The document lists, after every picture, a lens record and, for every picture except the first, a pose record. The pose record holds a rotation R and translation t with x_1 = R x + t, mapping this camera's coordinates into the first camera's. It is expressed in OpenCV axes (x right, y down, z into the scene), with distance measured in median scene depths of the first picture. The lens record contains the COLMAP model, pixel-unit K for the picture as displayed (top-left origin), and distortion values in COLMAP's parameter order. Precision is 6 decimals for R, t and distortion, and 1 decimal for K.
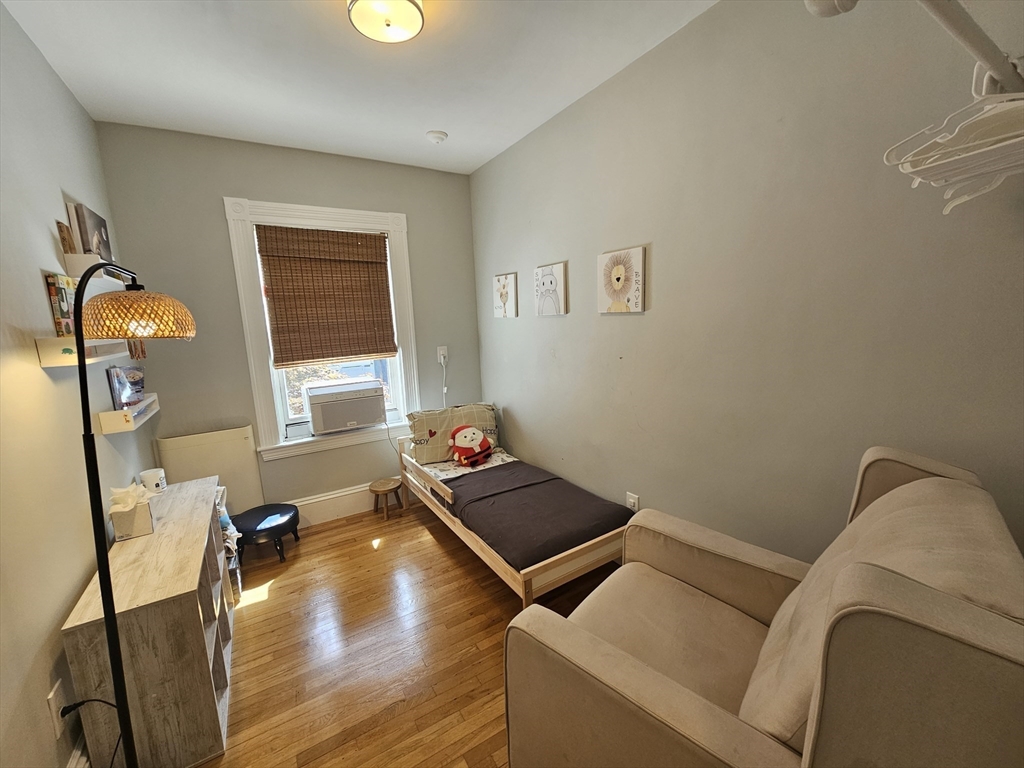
lens RADIAL K [[418.8, 0, 509.0], [0, 418.8, 386.6], [0, 0, 1]] dist [0.001299, 0.000000]
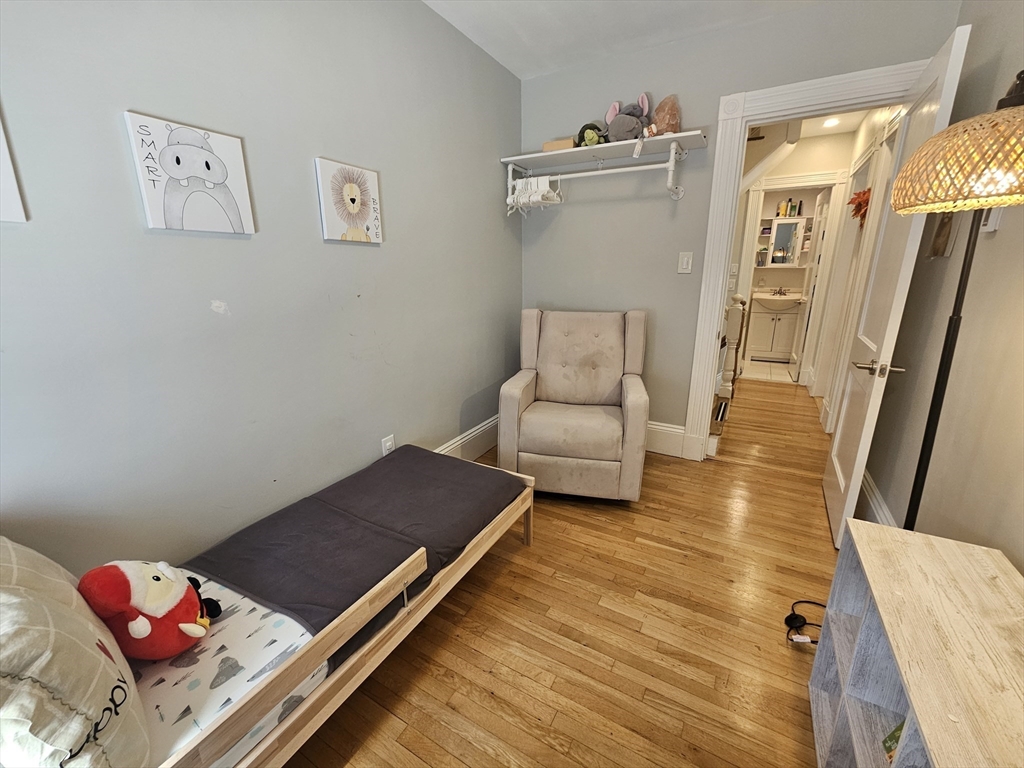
lens RADIAL K [[418.8, 0, 512.9], [0, 418.8, 385.6], [0, 0, 1]] dist [0.001299, 0.000000]
pose [[-0.479578, -0.191269, 0.856400, -0.697172], [0.171429, 0.936728, 0.305209, -0.108789], [-0.860591, 0.293183, -0.416445, 1.188628]]
